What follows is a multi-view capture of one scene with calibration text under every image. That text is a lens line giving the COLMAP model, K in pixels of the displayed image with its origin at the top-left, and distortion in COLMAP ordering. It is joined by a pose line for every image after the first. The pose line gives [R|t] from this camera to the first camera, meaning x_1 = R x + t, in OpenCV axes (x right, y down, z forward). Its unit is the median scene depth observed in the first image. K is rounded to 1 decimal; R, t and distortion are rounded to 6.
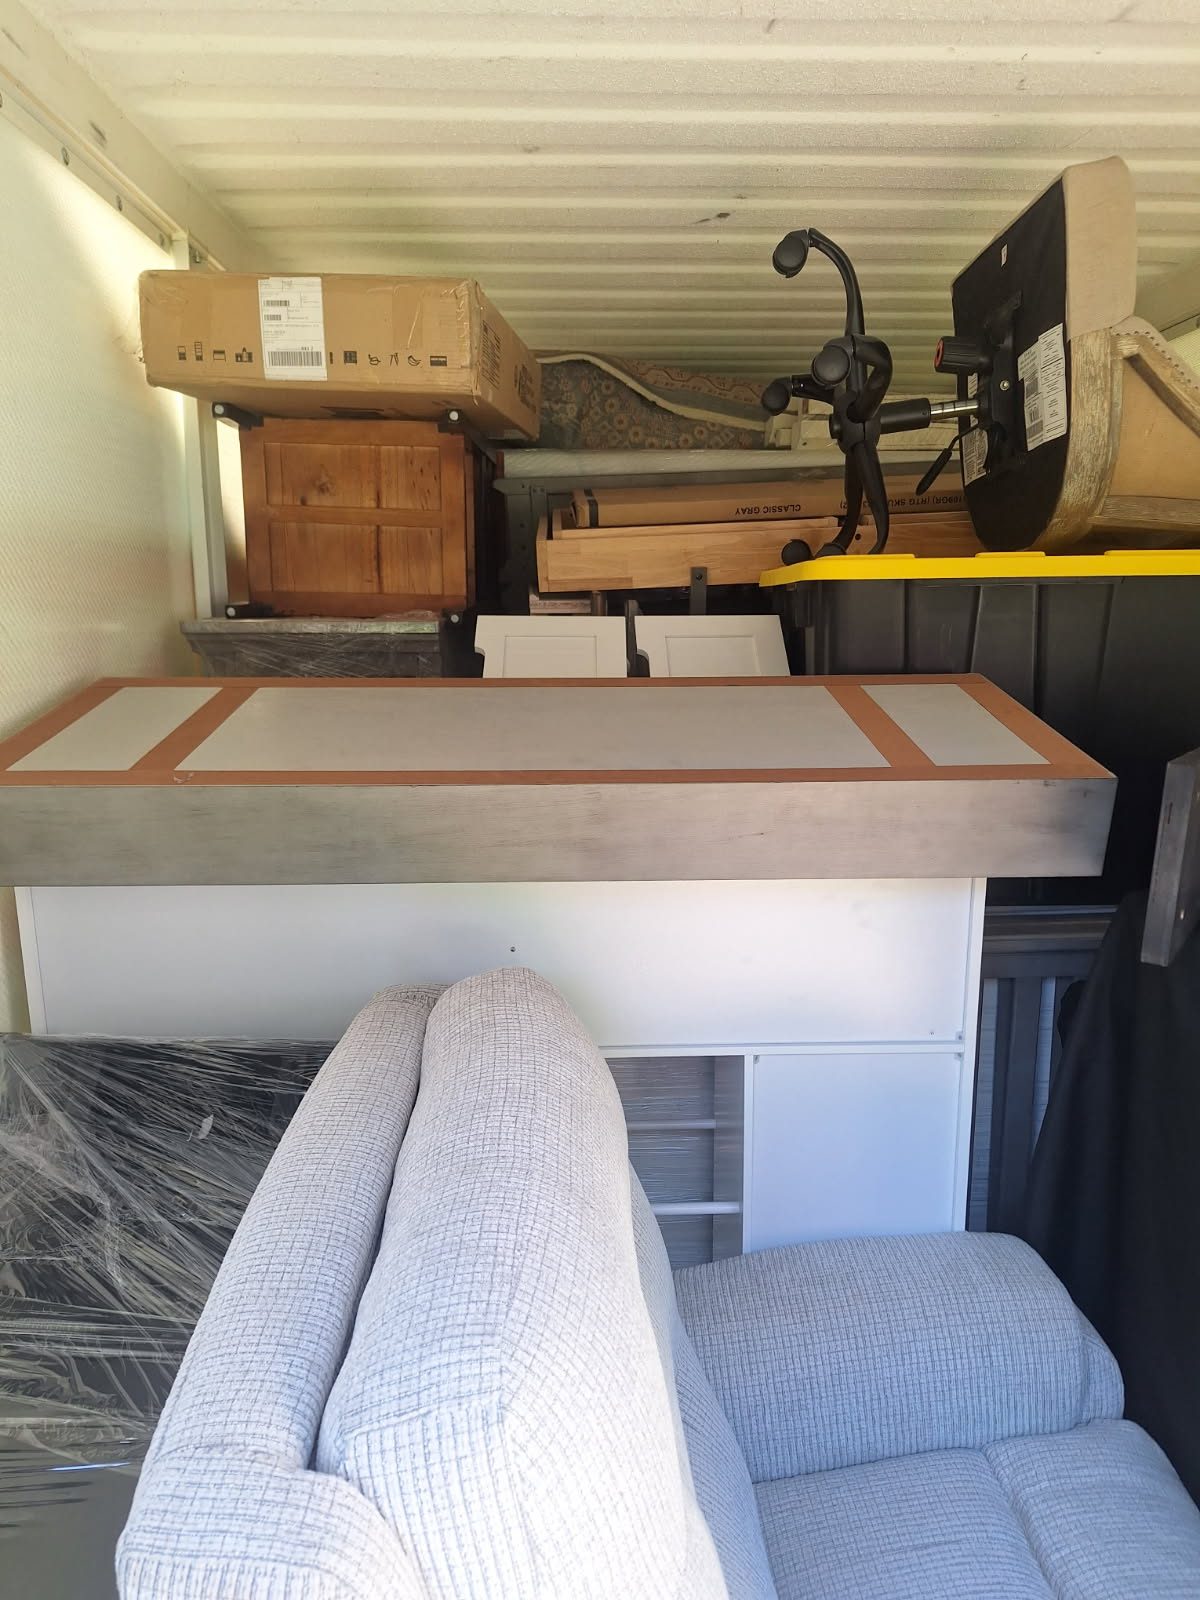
lens RADIAL K [[1195.7, 0, 600.0], [0, 1195.7, 800.0], [0, 0, 1]] dist [0.124229, -0.000652]
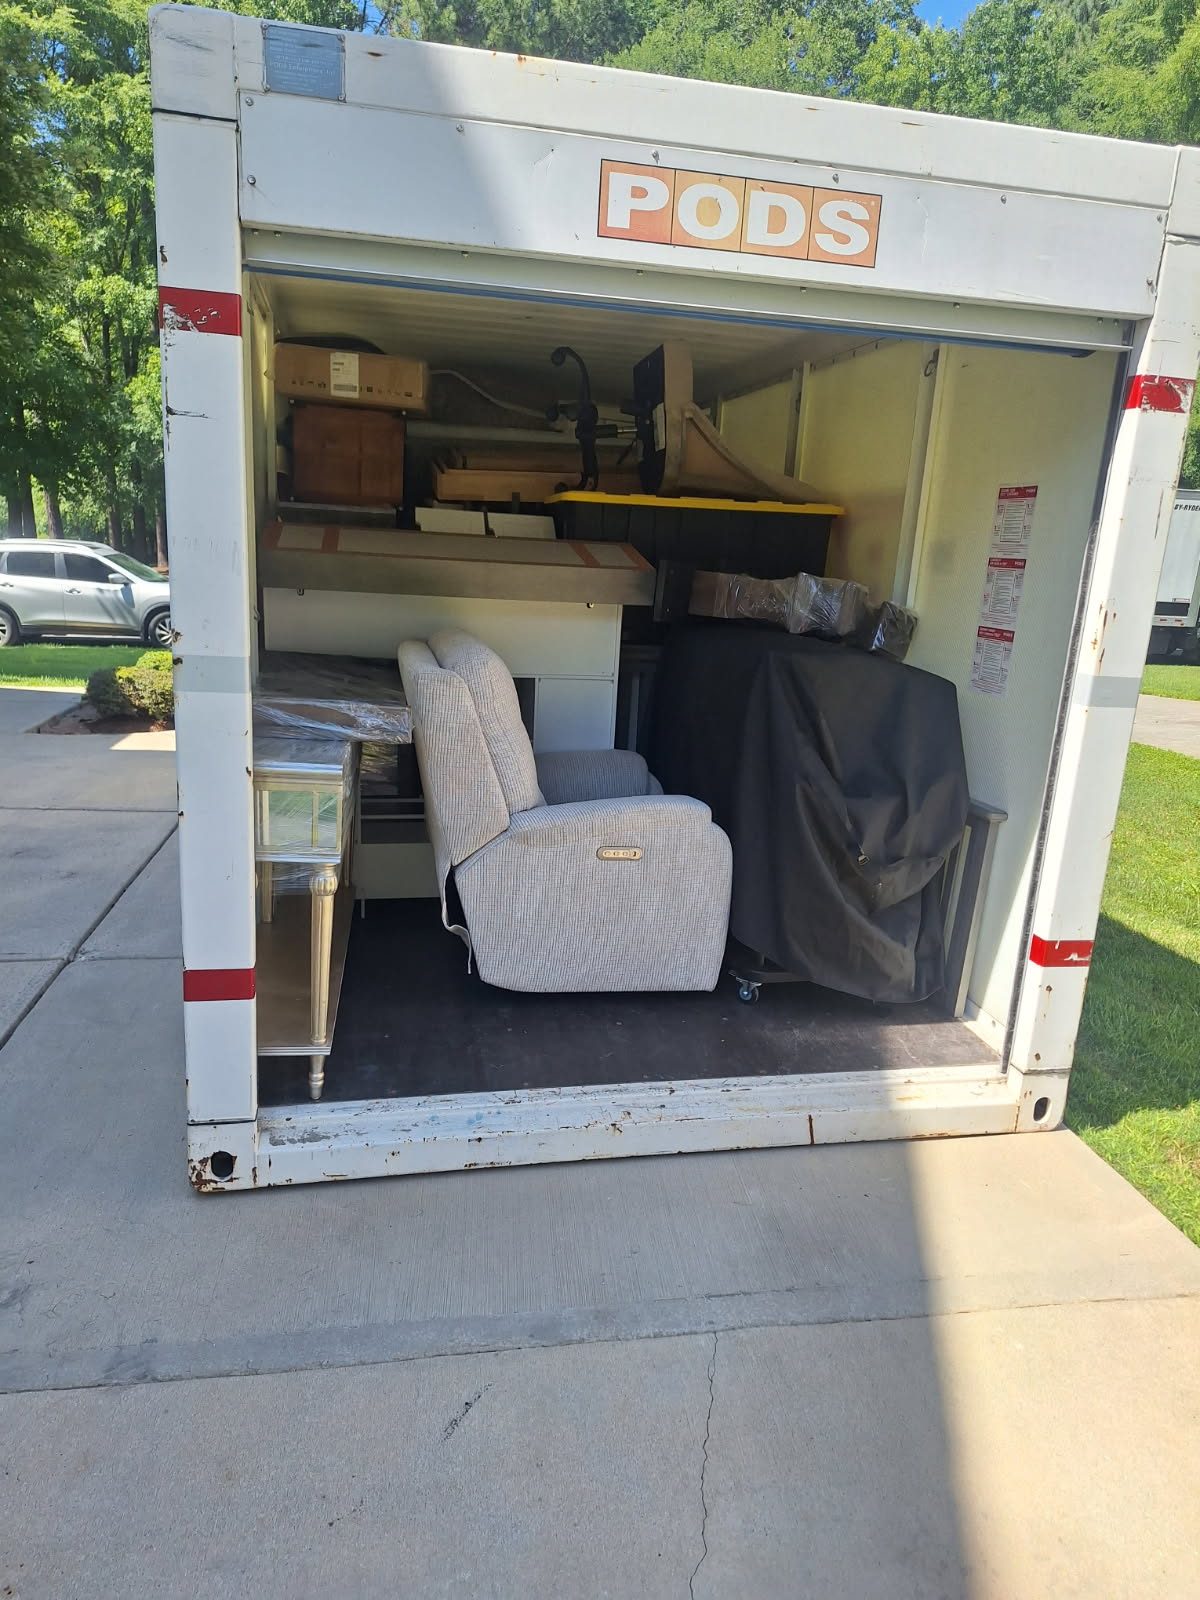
lens RADIAL K [[1195.7, 0, 600.0], [0, 1195.7, 800.0], [0, 0, 1]] dist [0.124229, -0.000652]
pose [[0.984173, 0.016241, 0.176462, -0.151518], [-0.024782, 0.998620, 0.046309, 0.271032], [-0.175466, -0.049950, 0.983217, -1.259631]]
